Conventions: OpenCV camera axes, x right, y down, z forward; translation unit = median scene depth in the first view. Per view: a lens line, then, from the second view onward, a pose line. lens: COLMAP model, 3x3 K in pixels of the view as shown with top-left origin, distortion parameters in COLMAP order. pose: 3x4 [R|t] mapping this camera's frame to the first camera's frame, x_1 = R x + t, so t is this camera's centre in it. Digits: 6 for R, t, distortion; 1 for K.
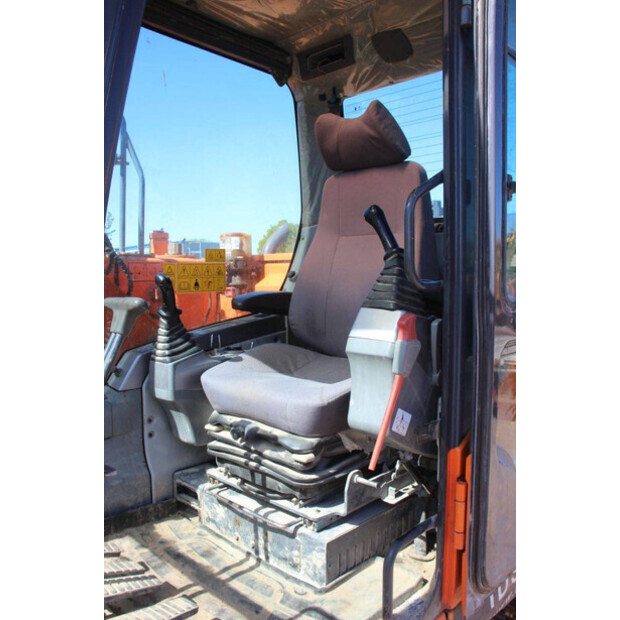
lens RADIAL K [[538.0, 0, 308.2], [0, 538.0, 311.4], [0, 0, 1]] dist [-0.048624, -0.005168]
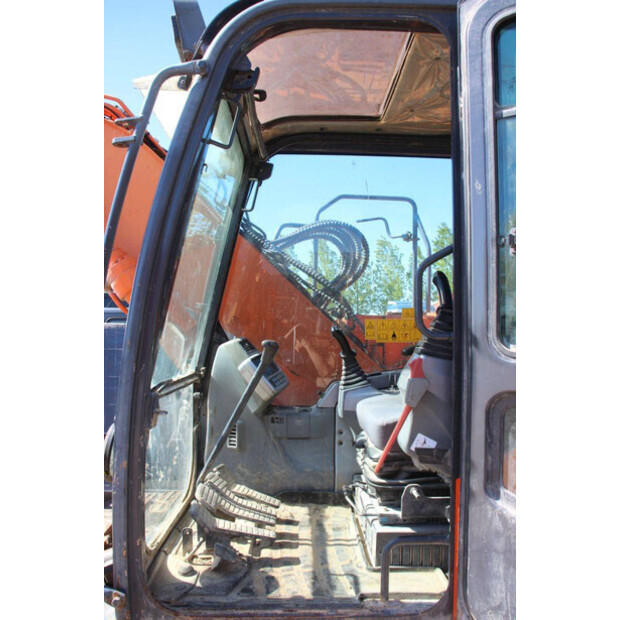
lens RADIAL K [[558.5, 0, 313.1], [0, 558.5, 309.5], [0, 0, 1]] dist [-0.017089, 0.007662]
pose [[0.692847, -0.022097, -0.720746, 0.810435], [-0.056209, 0.994834, -0.084534, 0.015005], [0.718891, 0.099082, 0.688025, -0.092462]]
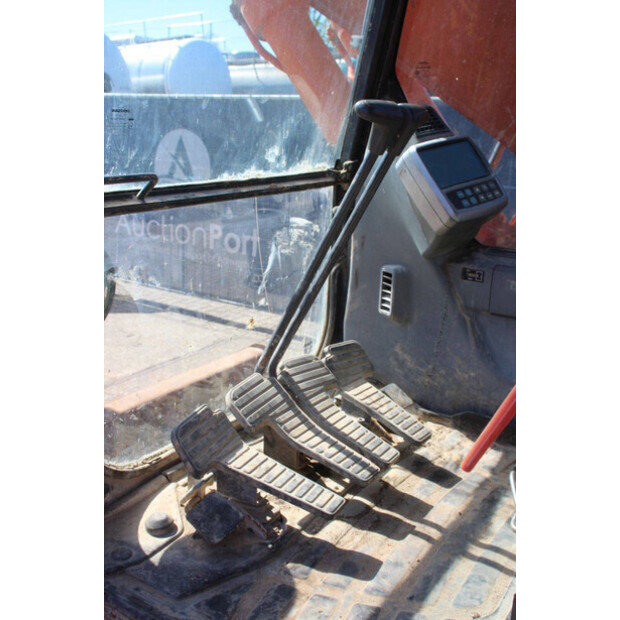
lens RADIAL K [[719.2, 0, 307.5], [0, 719.2, 307.1], [0, 0, 1]] dist [-0.006887, 0.000000]
pose [[0.136548, 0.260552, -0.955755, 0.532632], [-0.086305, 0.964252, 0.250538, 0.008036], [0.986867, 0.048276, 0.154154, 0.596683]]
